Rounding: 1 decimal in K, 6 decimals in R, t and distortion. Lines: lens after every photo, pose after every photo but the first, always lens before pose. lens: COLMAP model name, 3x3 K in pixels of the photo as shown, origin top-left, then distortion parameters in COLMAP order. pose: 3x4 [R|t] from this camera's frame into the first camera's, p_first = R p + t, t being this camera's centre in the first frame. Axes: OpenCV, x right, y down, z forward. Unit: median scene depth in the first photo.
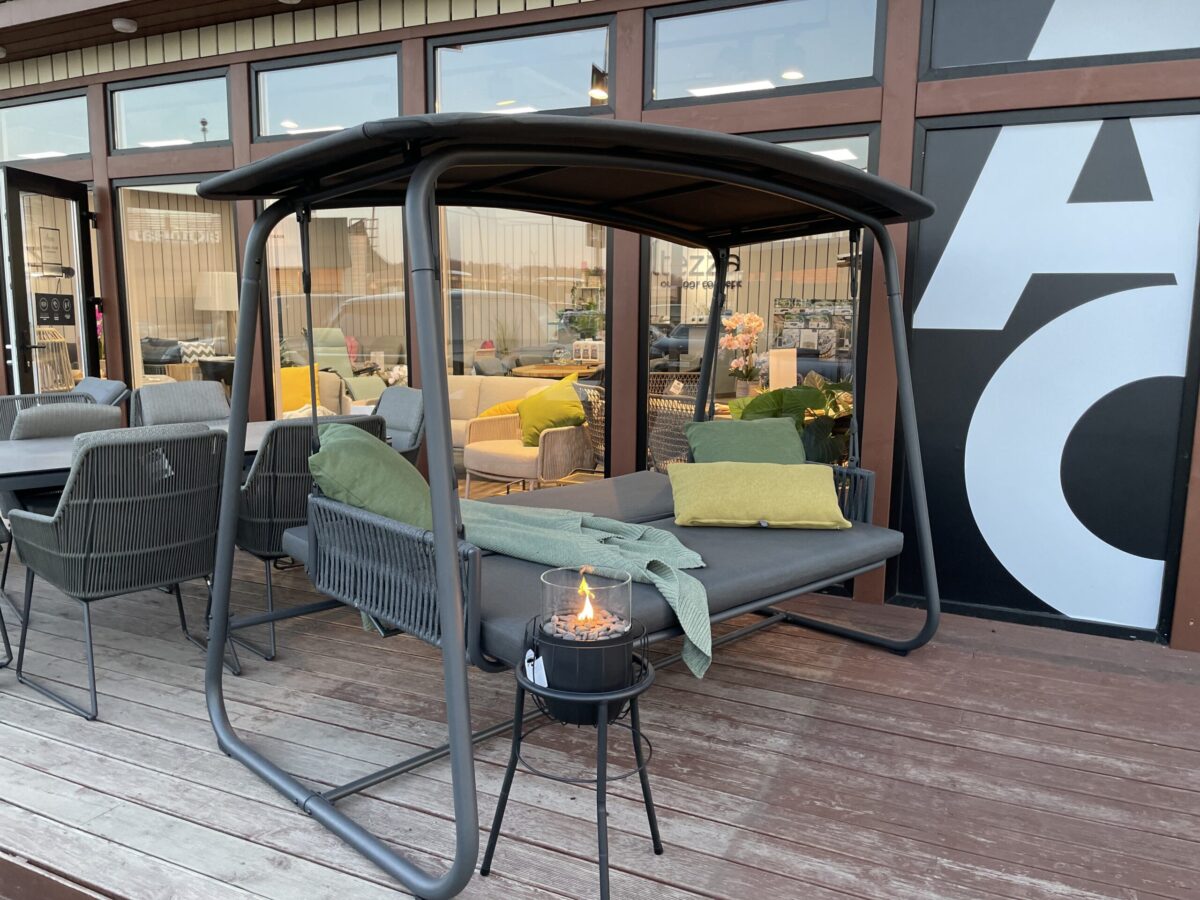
lens RADIAL K [[908.5, 0, 592.5], [0, 908.5, 455.2], [0, 0, 1]] dist [0.087152, -0.118765]
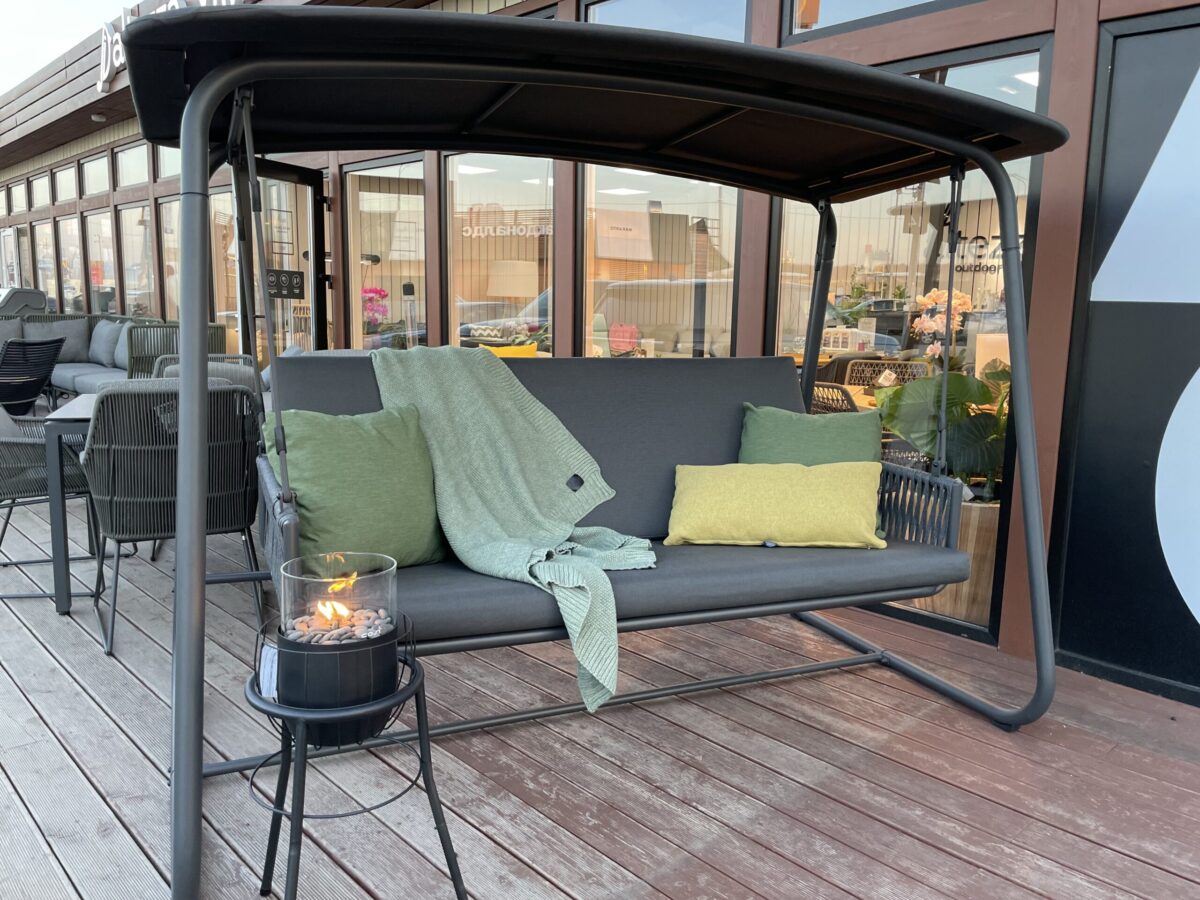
lens RADIAL K [[906.9, 0, 599.8], [0, 906.9, 441.8], [0, 0, 1]] dist [0.088751, -0.121828]
pose [[0.933943, 0.064893, -0.351482, 0.322691], [-0.068045, 0.997676, 0.003391, 0.002751], [0.350886, 0.020750, 0.936188, 0.201937]]
